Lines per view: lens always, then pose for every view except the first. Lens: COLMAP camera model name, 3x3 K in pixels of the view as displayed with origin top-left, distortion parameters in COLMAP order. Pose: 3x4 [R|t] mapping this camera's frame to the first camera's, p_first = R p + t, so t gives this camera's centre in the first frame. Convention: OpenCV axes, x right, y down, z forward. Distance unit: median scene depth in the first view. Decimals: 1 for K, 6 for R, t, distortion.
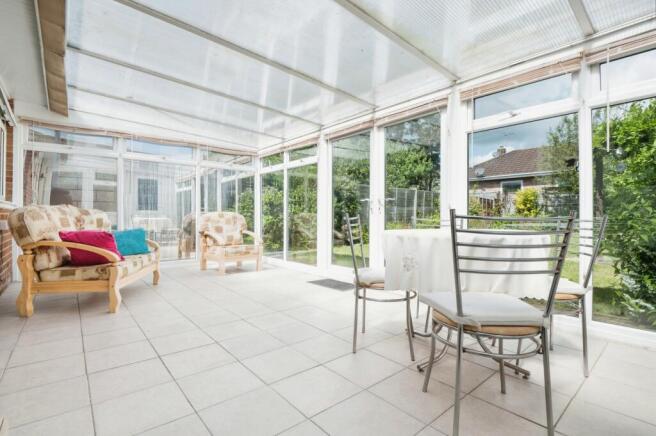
lens RADIAL K [[306.4, 0, 339.6], [0, 306.4, 217.2], [0, 0, 1]] dist [-0.012989, -0.005306]
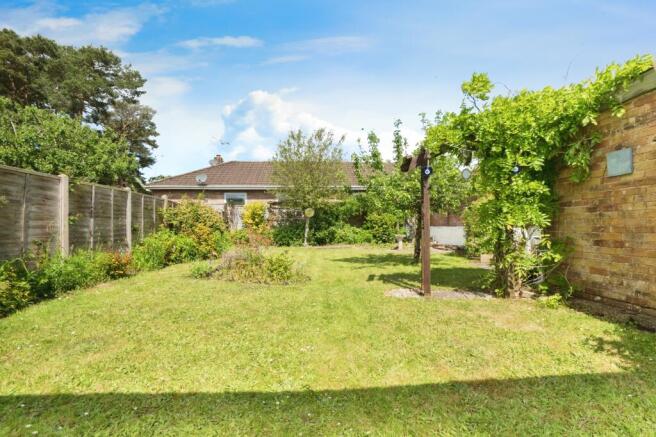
lens RADIAL K [[306.4, 0, 326.6], [0, 306.4, 238.1], [0, 0, 1]] dist [-0.012989, -0.005306]
pose [[0.628754, -0.029434, 0.777047, 0.023160], [0.011165, 0.999522, 0.028827, -0.008713], [-0.777524, -0.009450, 0.628782, 0.281044]]
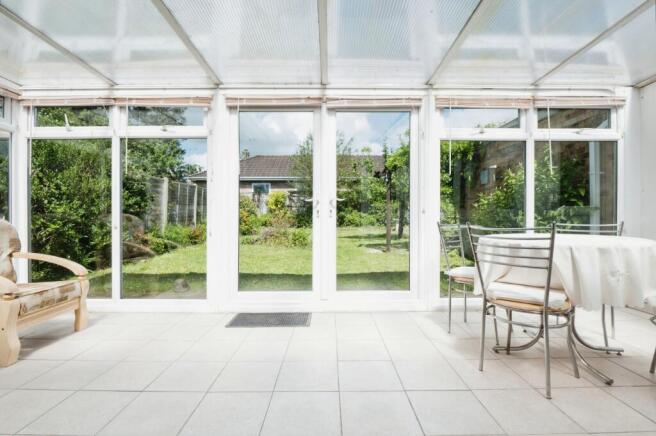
lens RADIAL K [[306.4, 0, 329.7], [0, 306.4, 214.3], [0, 0, 1]] dist [-0.012989, -0.005306]
pose [[0.661695, -0.001405, 0.749772, -0.128139], [0.004964, 0.999985, -0.002507, -0.004776], [-0.749757, 0.005380, 0.661692, 0.127860]]
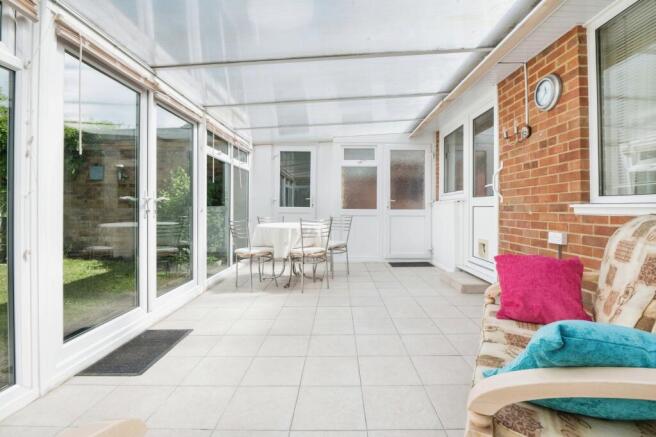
lens RADIAL K [[306.4, 0, 328.5], [0, 306.4, 204.2], [0, 0, 1]] dist [-0.012989, -0.005306]
pose [[-0.725832, 0.005767, 0.687847, -0.181945], [-0.000413, 0.999961, -0.008820, -0.010287], [-0.687872, -0.006687, -0.725802, 0.336877]]
